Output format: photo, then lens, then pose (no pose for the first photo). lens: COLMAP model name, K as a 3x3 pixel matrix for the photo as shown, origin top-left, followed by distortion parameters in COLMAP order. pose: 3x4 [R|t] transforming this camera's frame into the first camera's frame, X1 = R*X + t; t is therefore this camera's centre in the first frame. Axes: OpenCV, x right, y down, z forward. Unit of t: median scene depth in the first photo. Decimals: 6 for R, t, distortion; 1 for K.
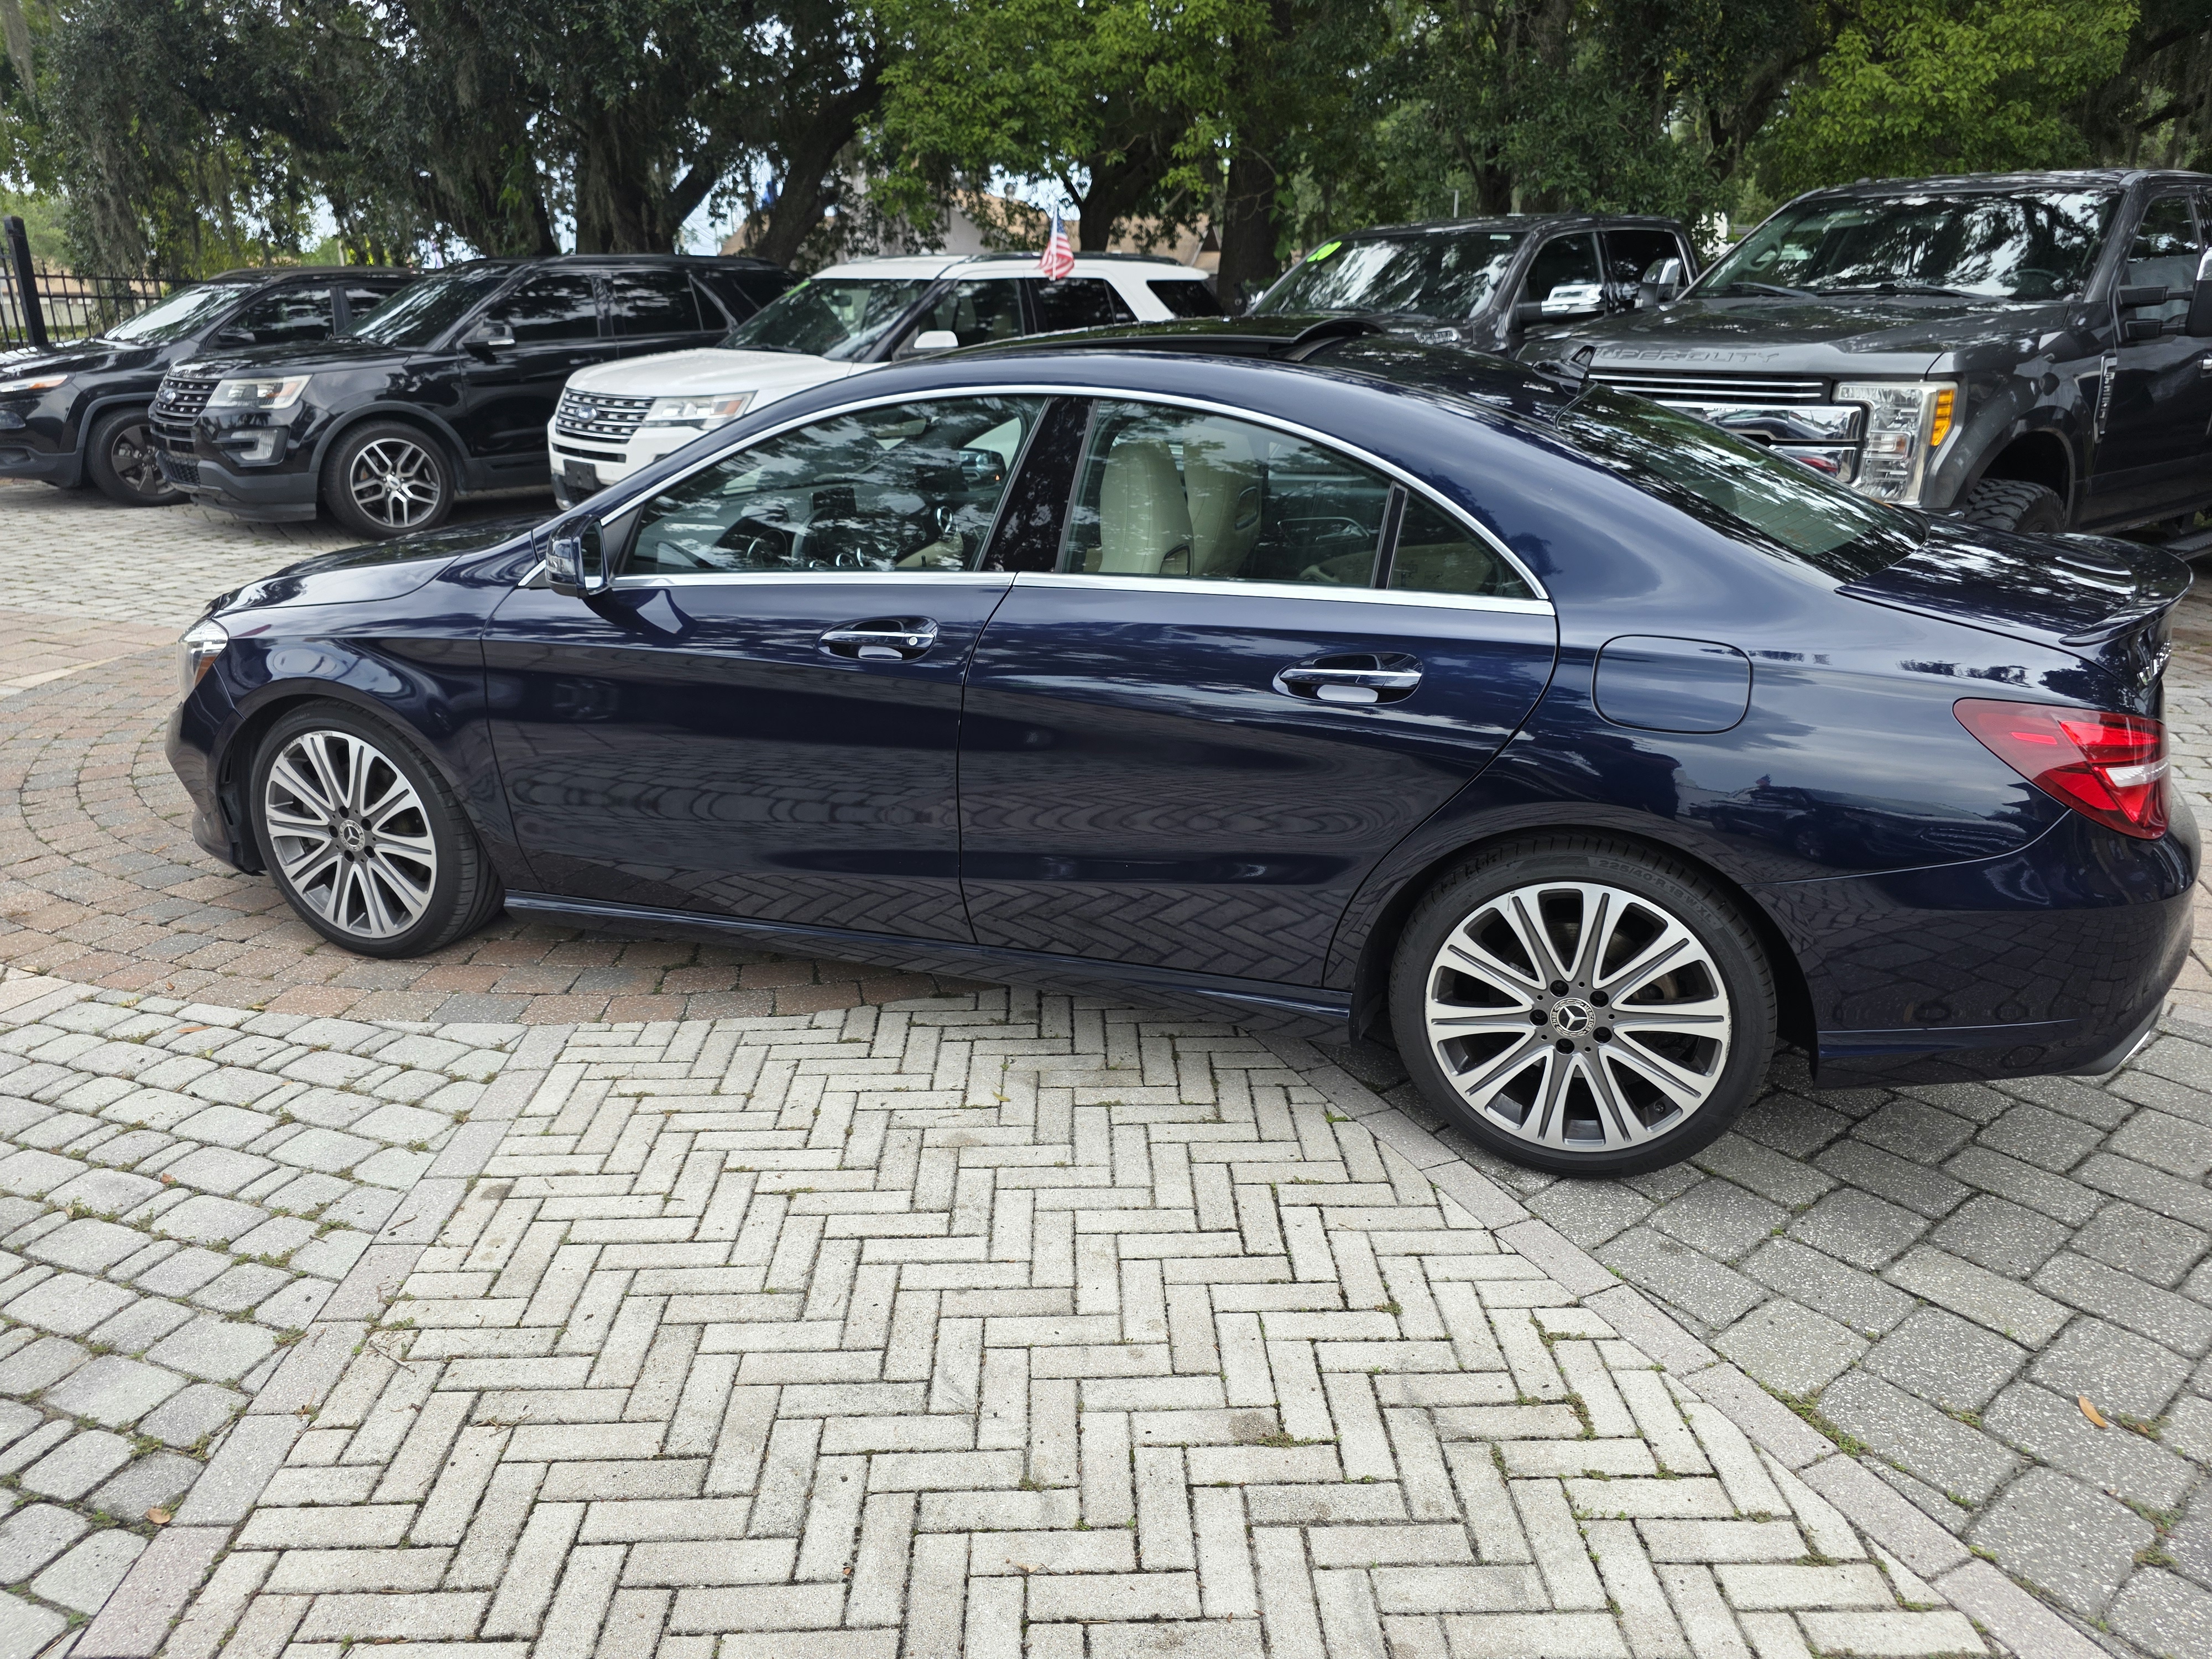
lens RADIAL K [[1479.6, 0, 1108.3], [0, 1479.6, 855.0], [0, 0, 1]] dist [0.047789, -0.053147]
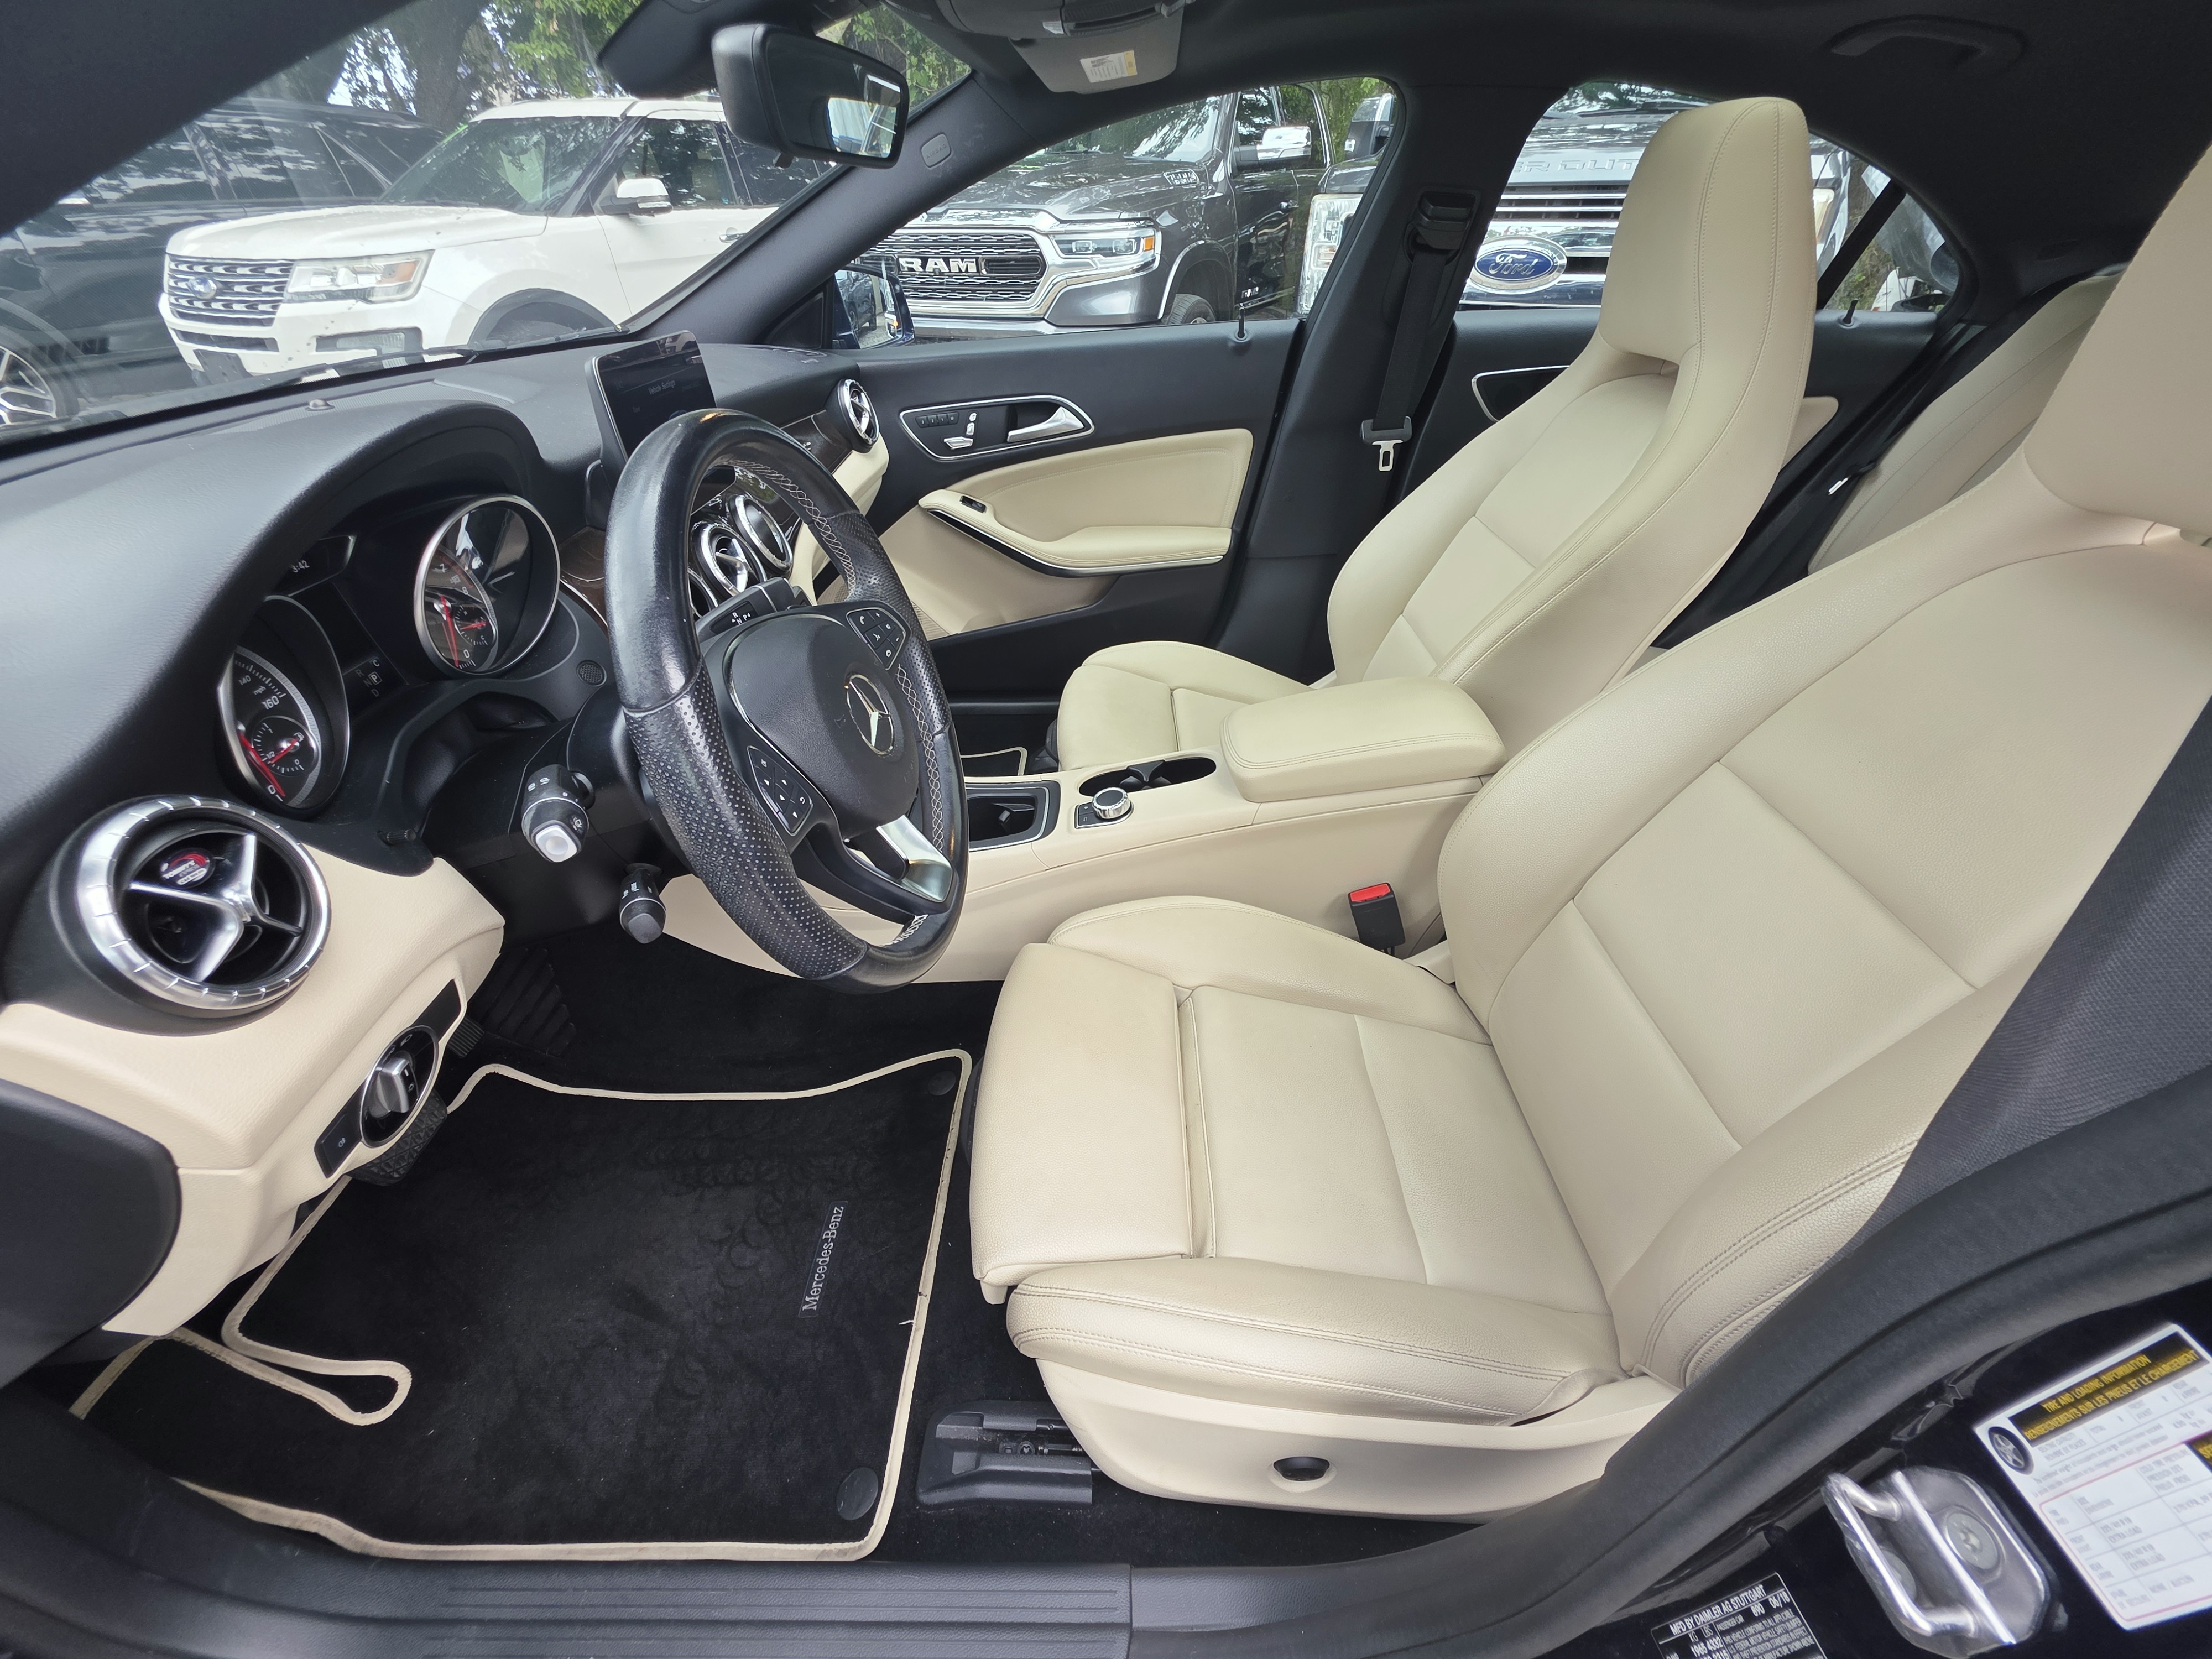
lens RADIAL K [[892.9, 0, 1107.9], [0, 892.9, 834.5], [0, 0, 1]] dist [0.001670, 0.000088]
pose [[0.943853, -0.189929, 0.270313, -0.066371], [0.118299, 0.958269, 0.260241, -0.072018], [-0.308460, -0.213652, 0.926933, 0.306345]]
